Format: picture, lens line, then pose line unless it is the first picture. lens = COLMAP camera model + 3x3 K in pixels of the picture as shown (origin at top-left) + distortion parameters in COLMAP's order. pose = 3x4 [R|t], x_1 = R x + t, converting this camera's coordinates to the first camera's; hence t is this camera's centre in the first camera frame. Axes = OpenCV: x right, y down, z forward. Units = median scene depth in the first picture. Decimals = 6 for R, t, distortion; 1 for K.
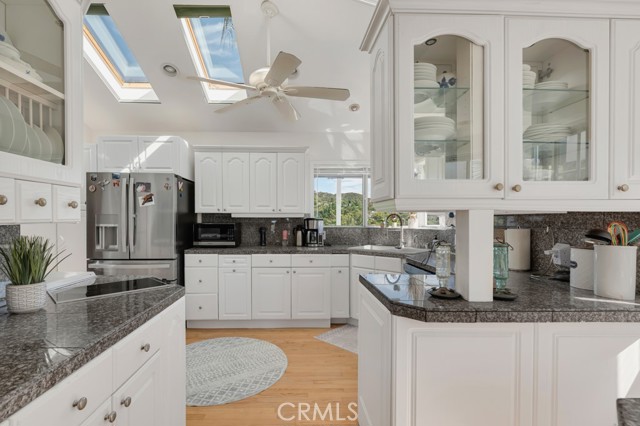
lens RADIAL K [[299.1, 0, 300.3], [0, 299.1, 218.4], [0, 0, 1]] dist [0.001015, 0.000361]
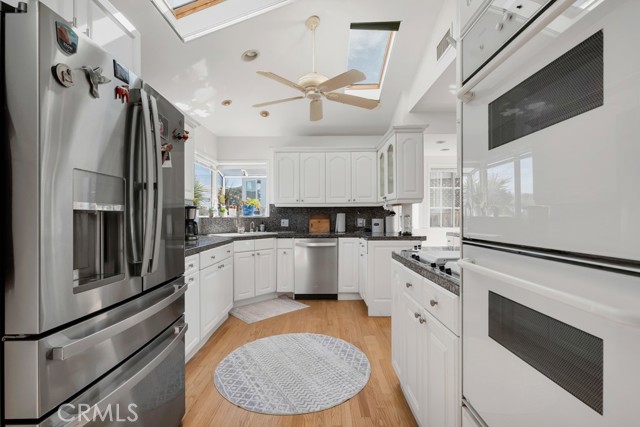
lens RADIAL K [[283.8, 0, 320.0], [0, 283.8, 213.5], [0, 0, 1]] dist [0.002708, 0.000203]
pose [[0.037319, 0.005818, 0.999286, -1.007981], [0.004125, 0.999974, -0.005976, 0.033421], [-0.999295, 0.004345, 0.037294, 0.795627]]
